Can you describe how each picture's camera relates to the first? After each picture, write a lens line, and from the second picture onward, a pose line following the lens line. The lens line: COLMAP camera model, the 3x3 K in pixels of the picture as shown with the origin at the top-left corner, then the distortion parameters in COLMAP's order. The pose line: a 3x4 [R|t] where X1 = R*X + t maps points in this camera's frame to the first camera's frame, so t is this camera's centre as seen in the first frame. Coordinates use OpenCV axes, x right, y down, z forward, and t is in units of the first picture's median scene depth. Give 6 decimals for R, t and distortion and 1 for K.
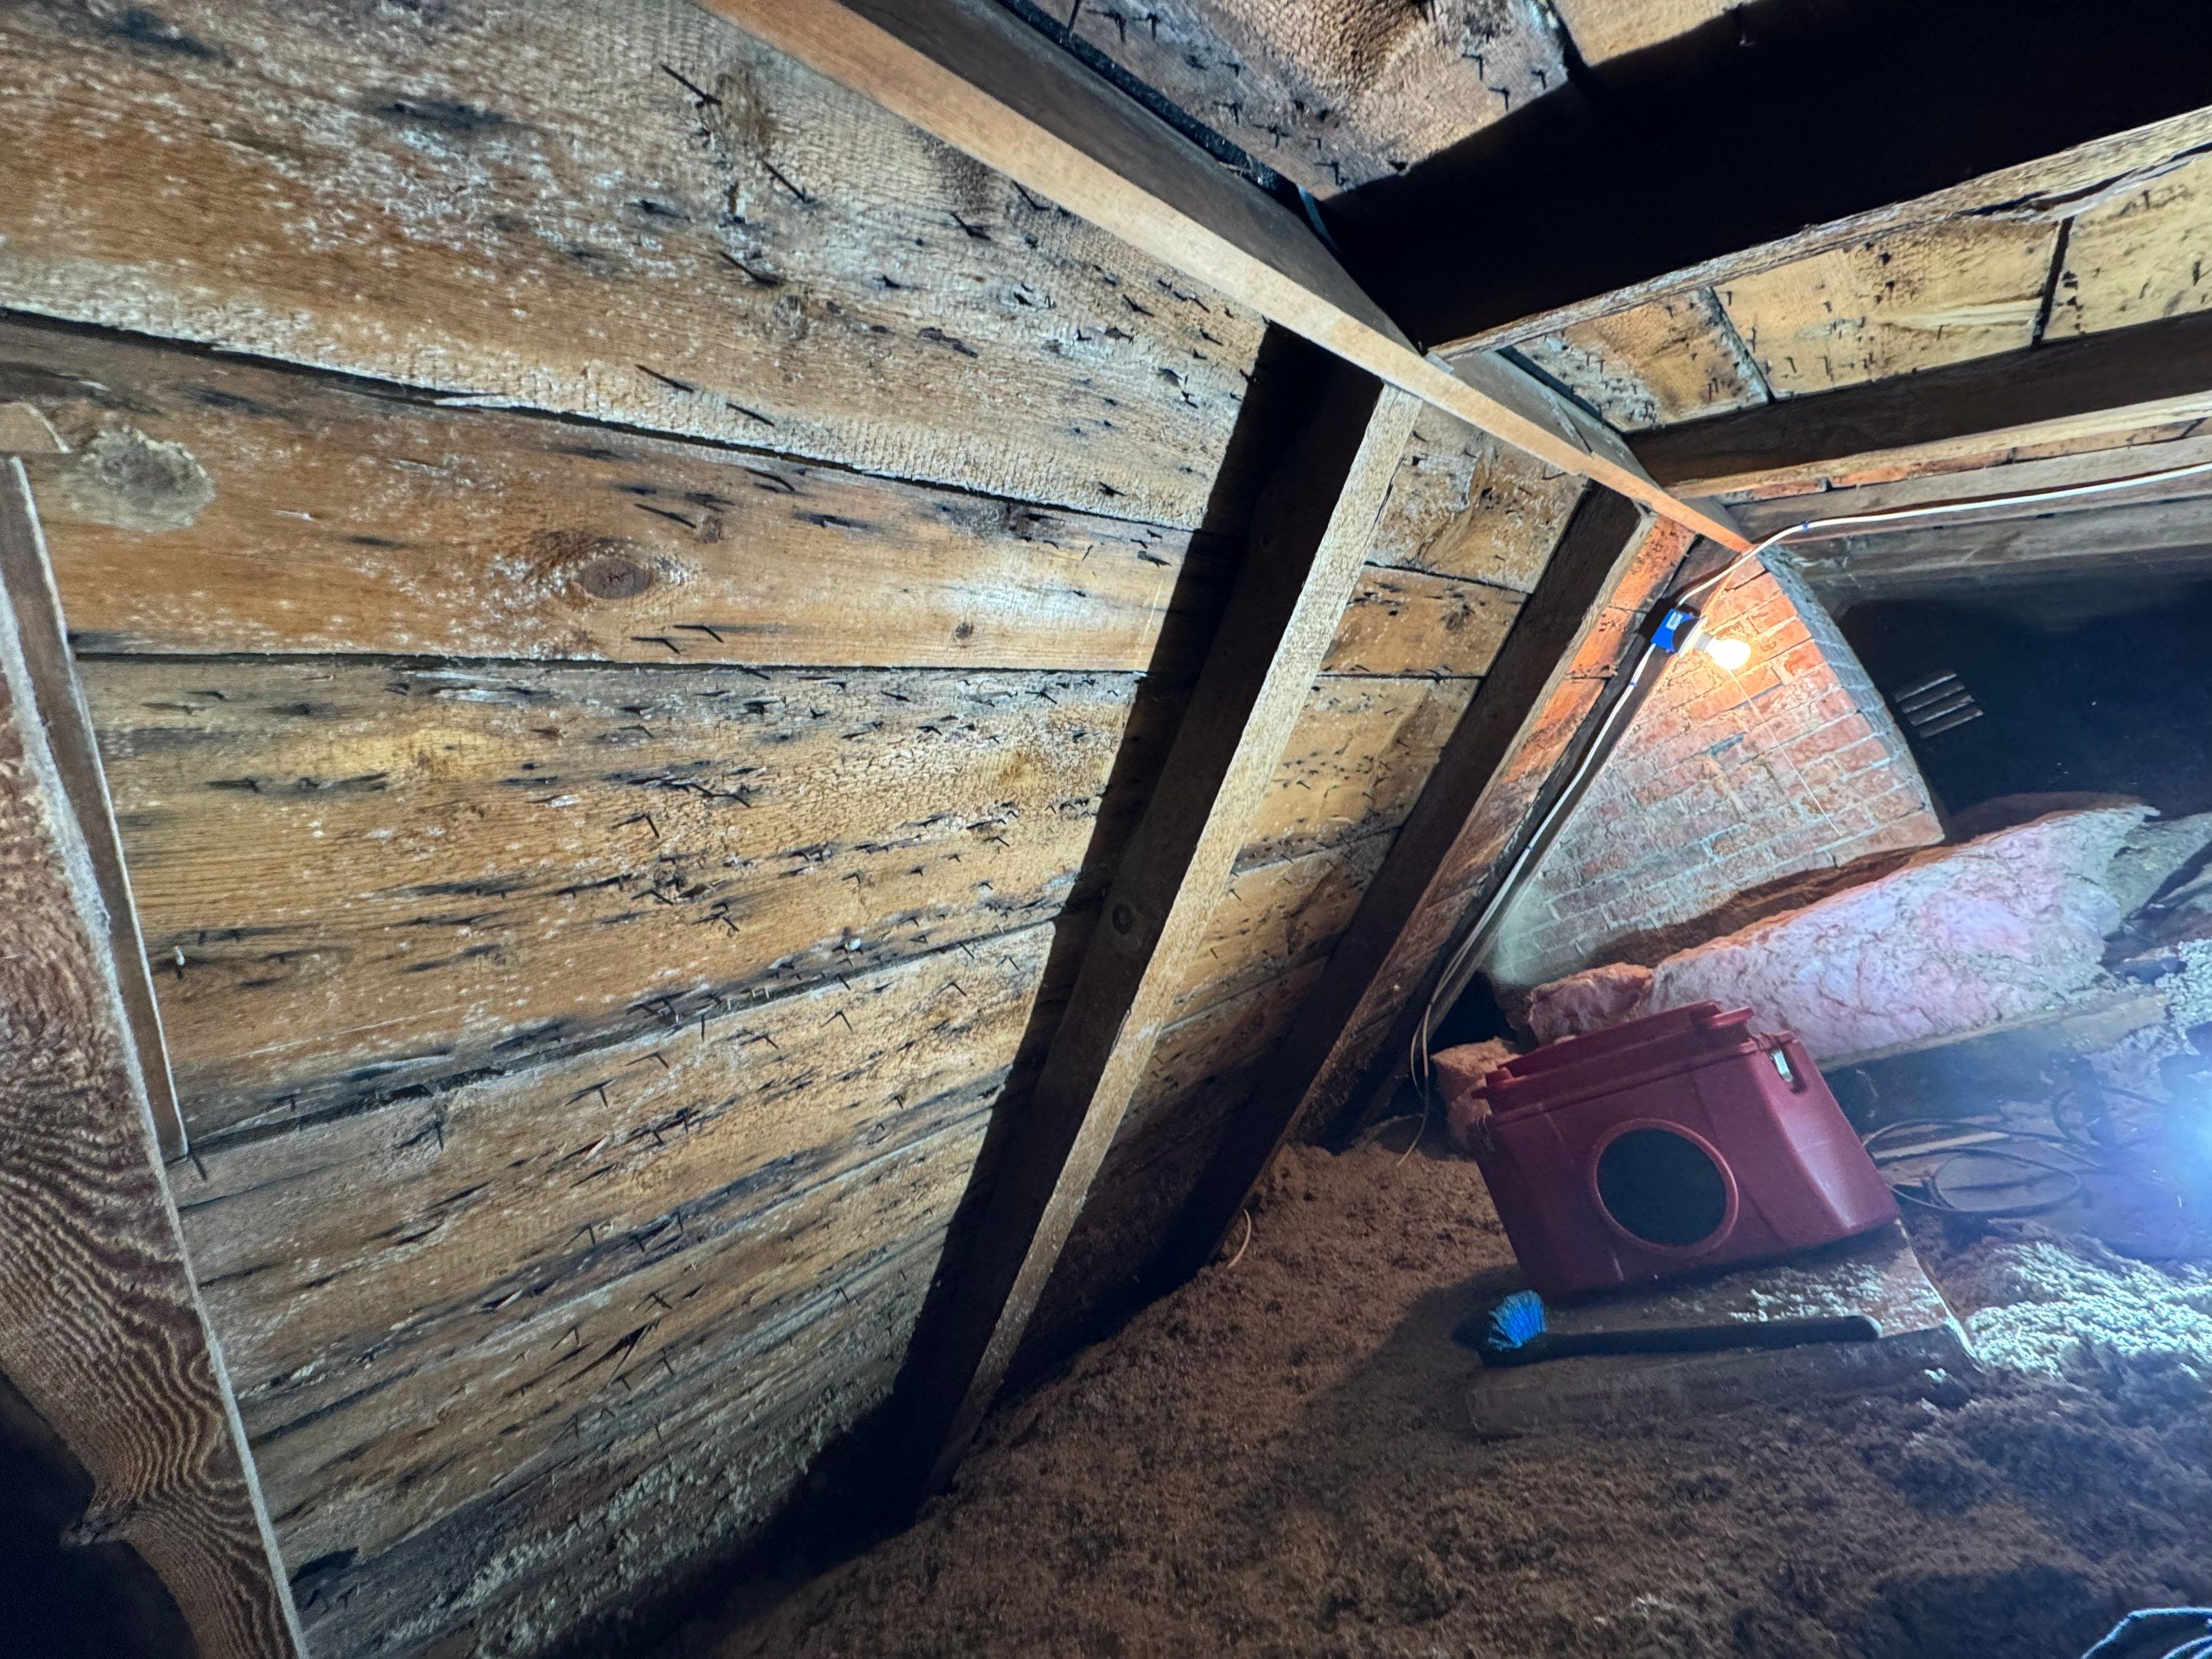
lens RADIAL K [[881.6, 0, 1105.1], [0, 881.6, 829.0], [0, 0, 1]] dist [0.000423, 0.000003]
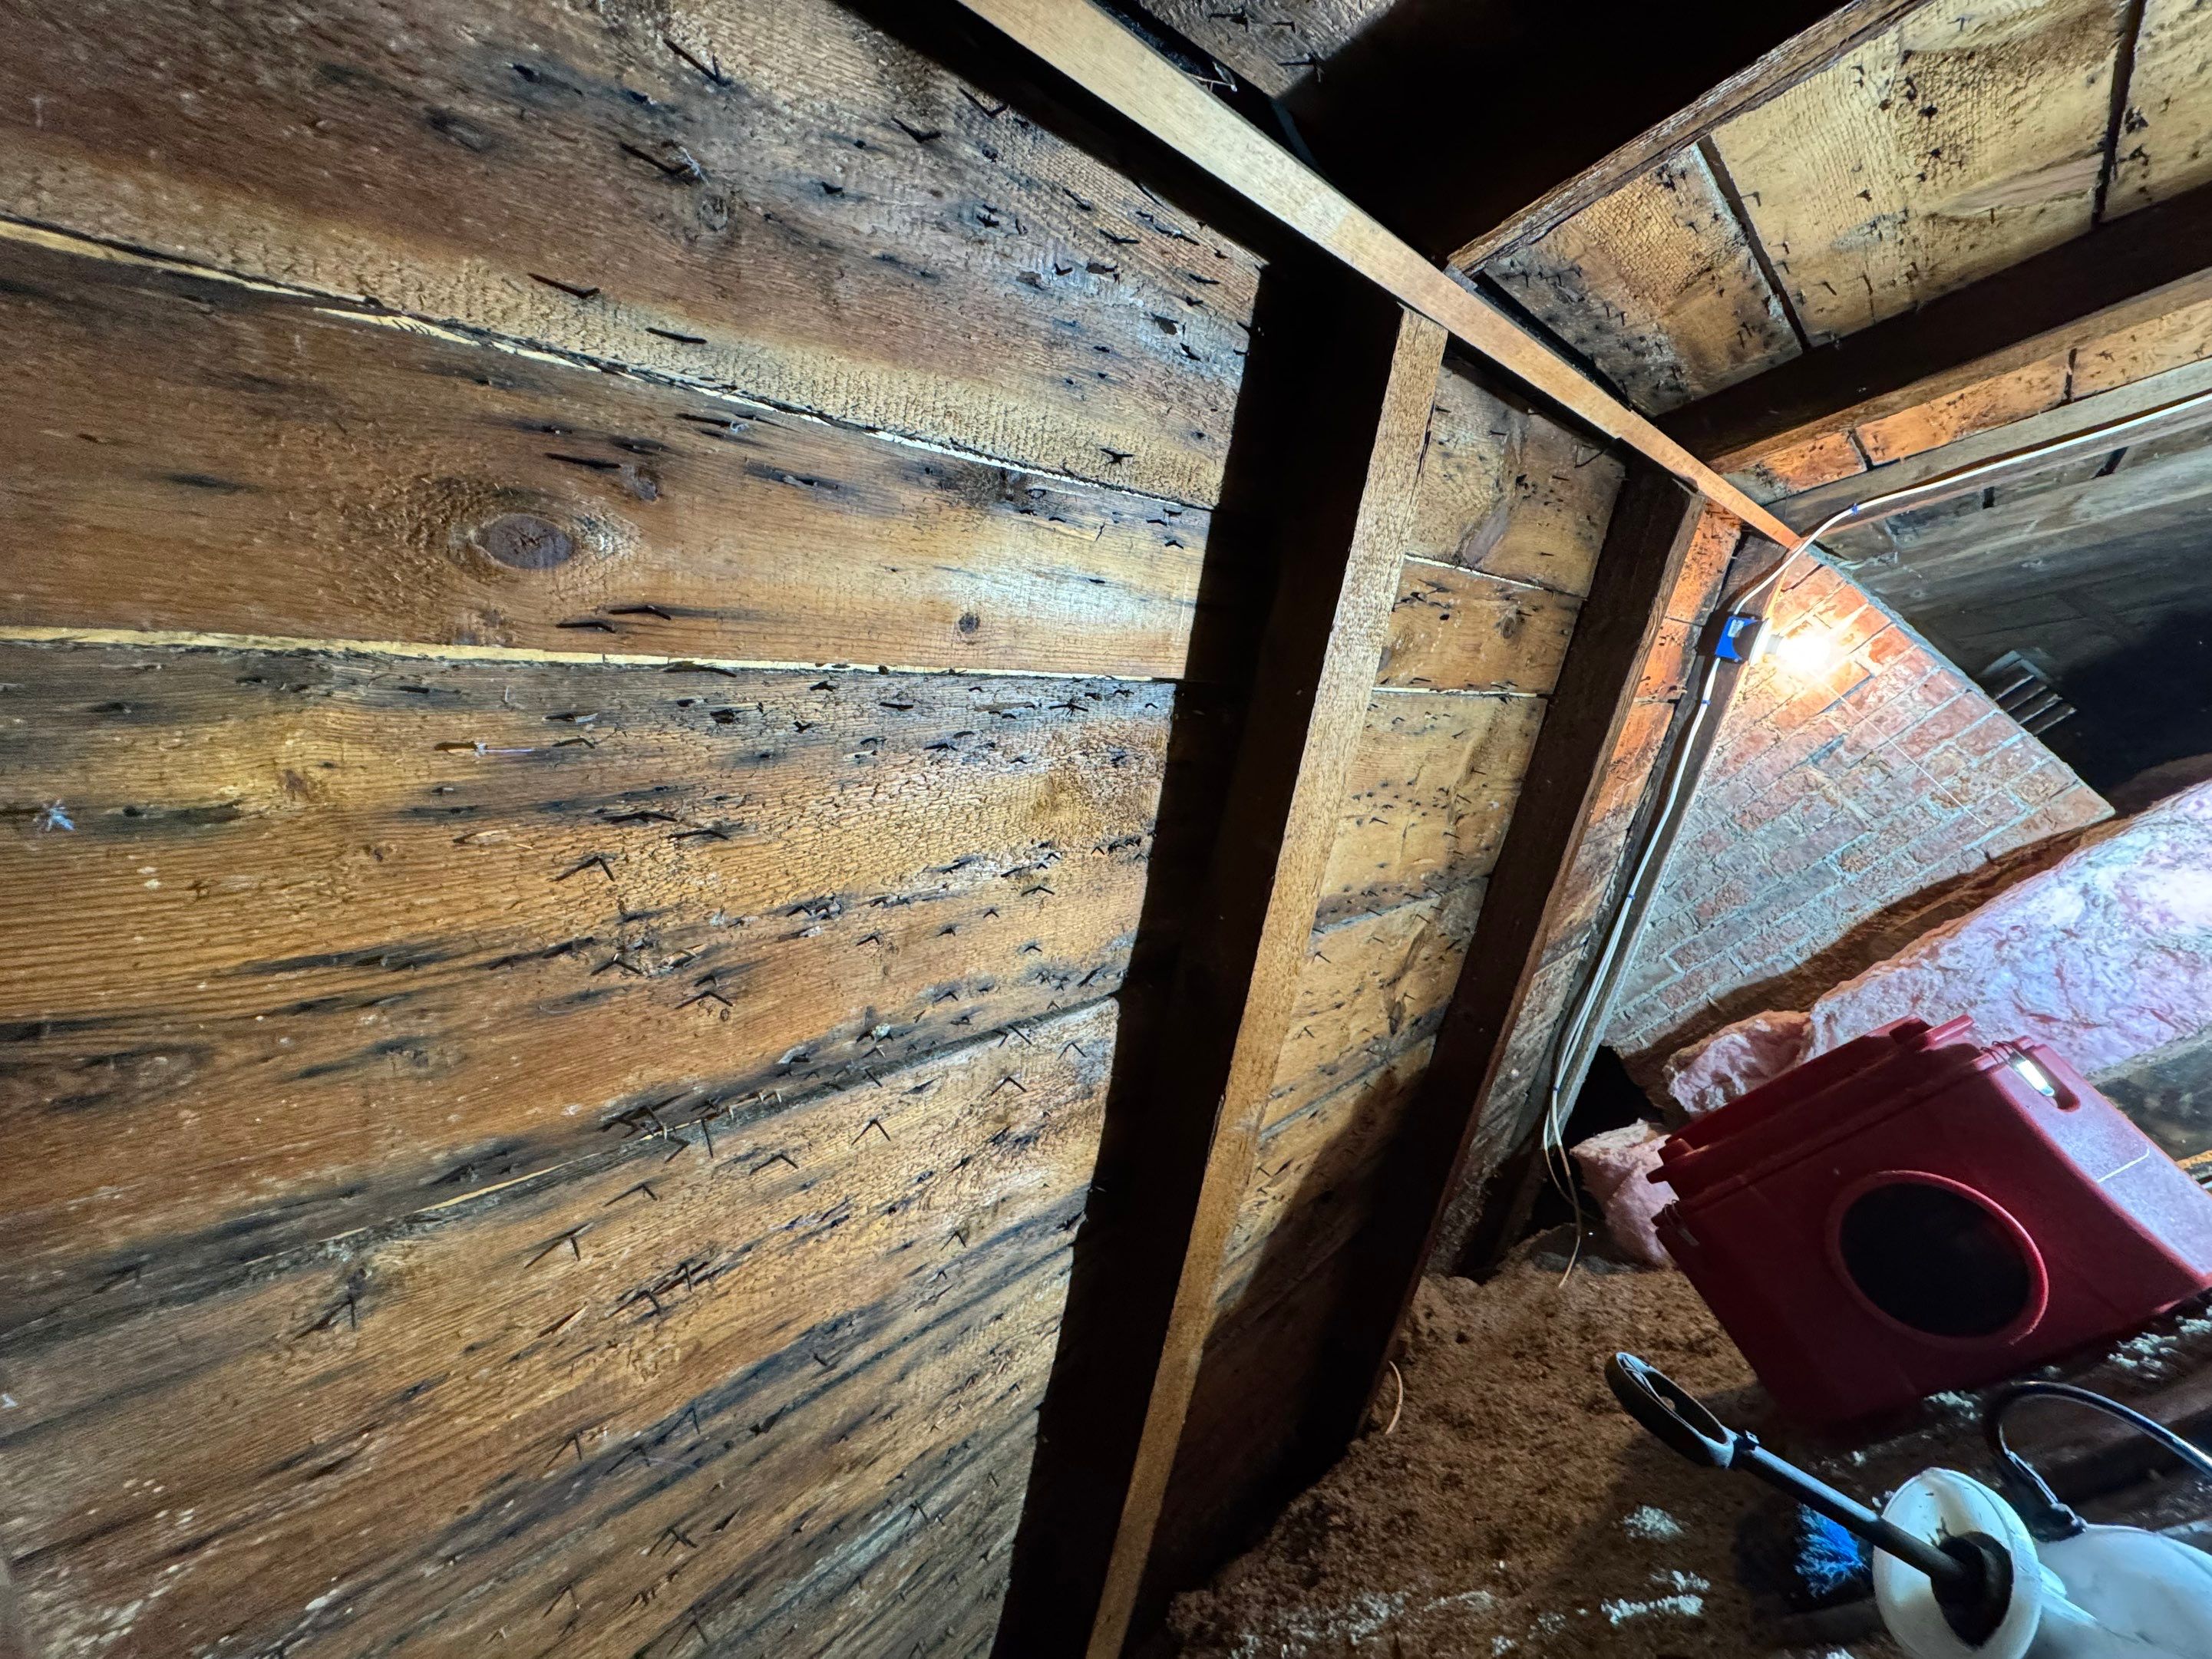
lens RADIAL K [[881.6, 0, 1105.1], [0, 881.6, 829.0], [0, 0, 1]] dist [0.000423, 0.000003]
pose [[0.989538, -0.137847, -0.042584, -0.014642], [0.128580, 0.976479, -0.173078, 0.101475], [0.065440, 0.165792, 0.983987, 0.147081]]
